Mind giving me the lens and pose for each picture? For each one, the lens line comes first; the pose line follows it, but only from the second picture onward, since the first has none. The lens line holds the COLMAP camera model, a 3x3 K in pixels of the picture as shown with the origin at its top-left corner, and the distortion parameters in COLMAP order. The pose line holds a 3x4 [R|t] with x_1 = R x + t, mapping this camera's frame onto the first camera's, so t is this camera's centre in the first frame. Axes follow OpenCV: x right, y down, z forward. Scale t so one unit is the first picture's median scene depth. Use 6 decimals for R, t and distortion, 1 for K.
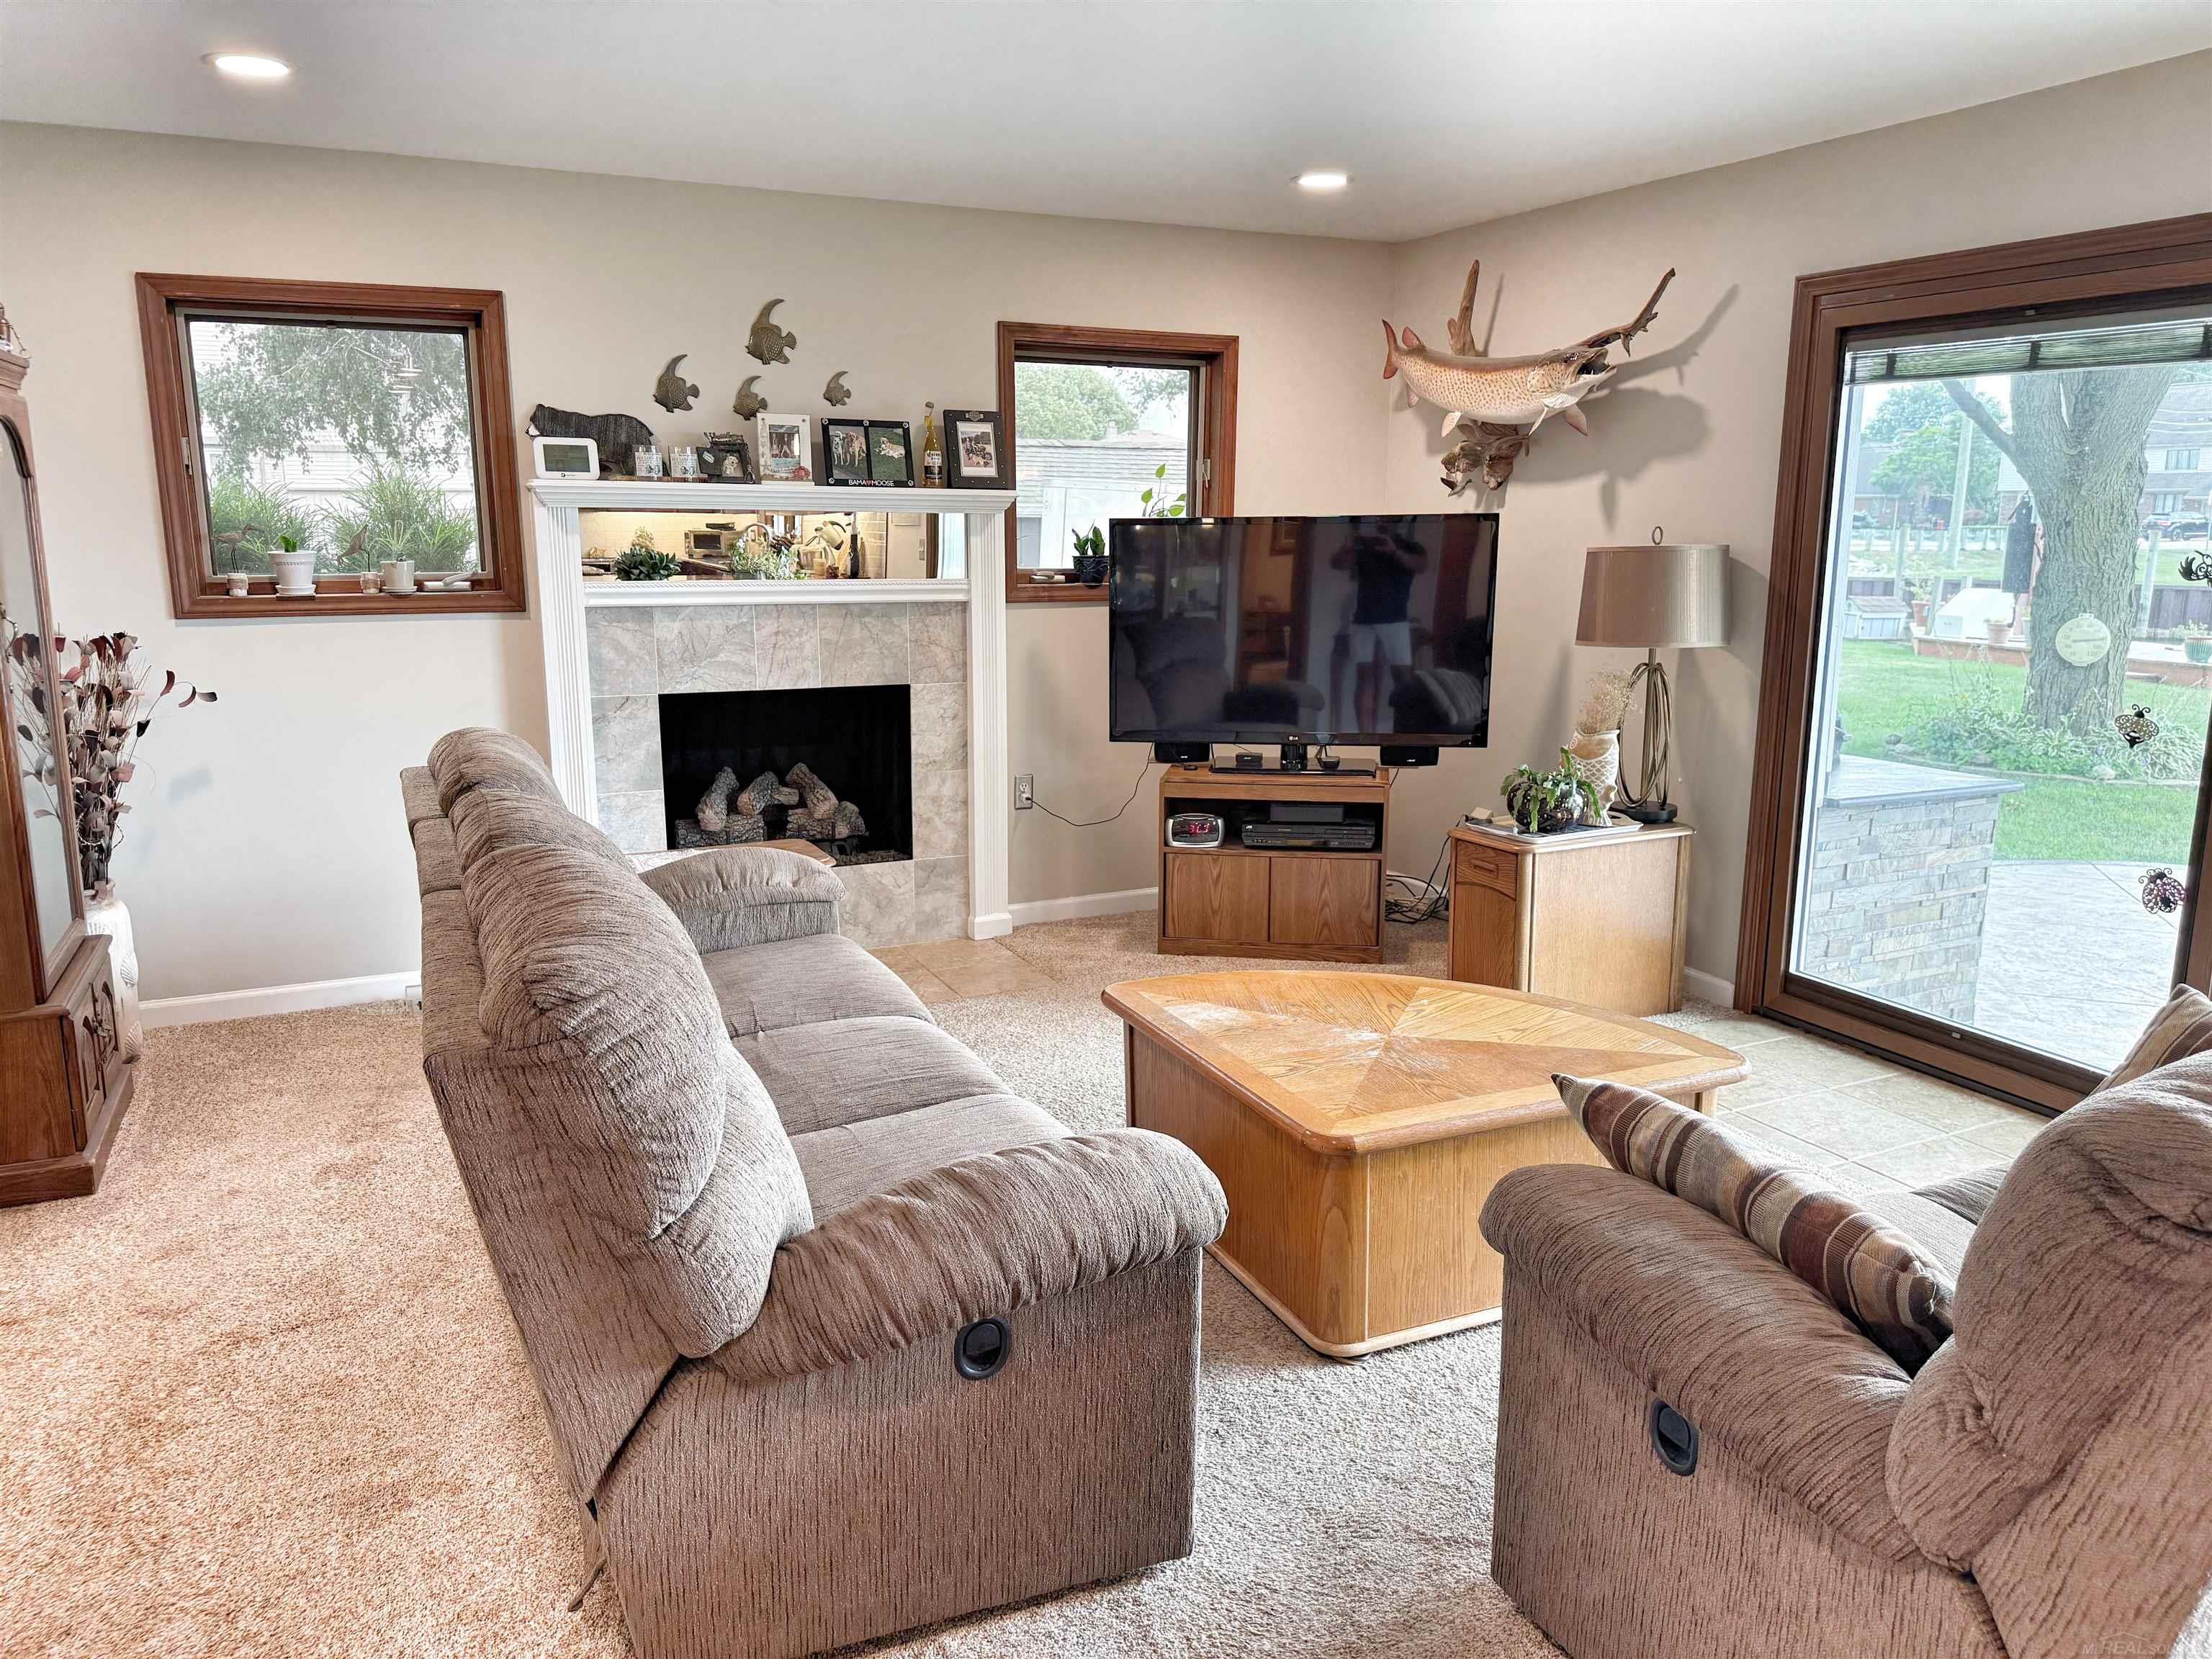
lens RADIAL K [[1550.6, 0, 1117.7], [0, 1550.6, 851.7], [0, 0, 1]] dist [0.074464, -0.100467]
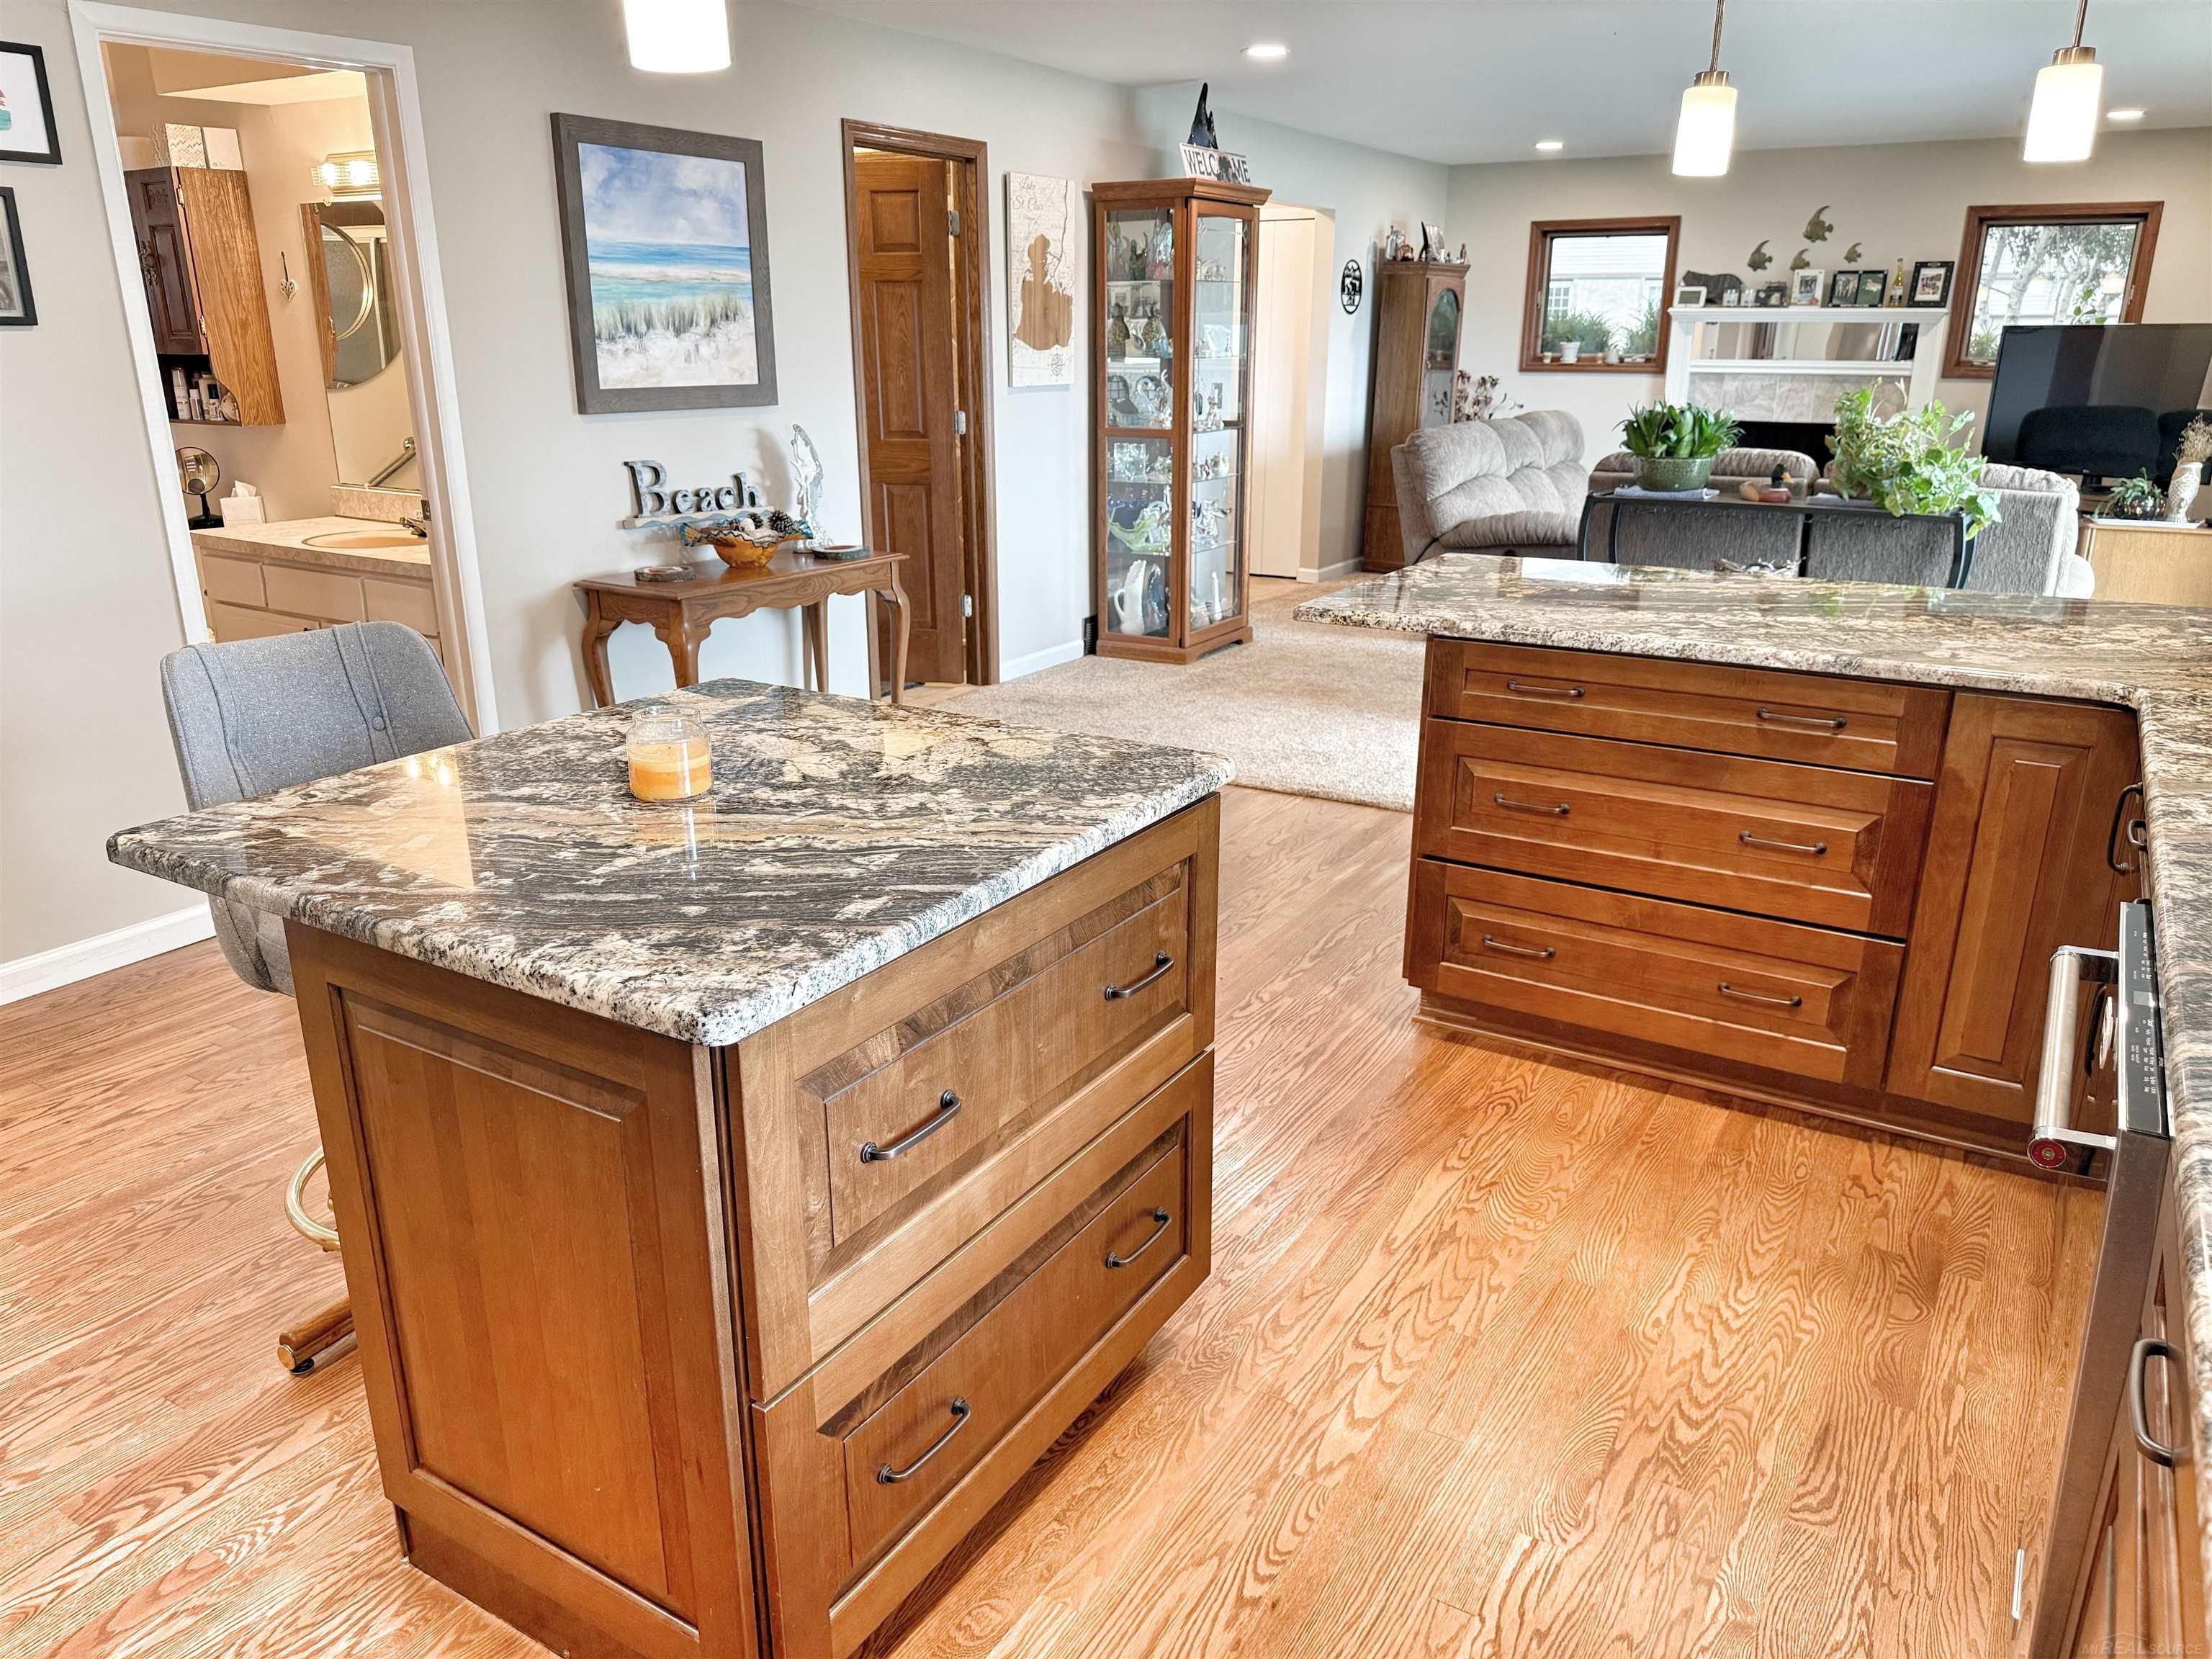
lens RADIAL K [[1550.6, 0, 1110.7], [0, 1550.6, 818.3], [0, 0, 1]] dist [0.074464, -0.100467]
pose [[0.541141, 0.248857, -0.803266, 0.974250], [-0.180535, 0.967317, 0.178058, 0.166978], [0.821324, 0.048663, 0.568382, -0.704038]]
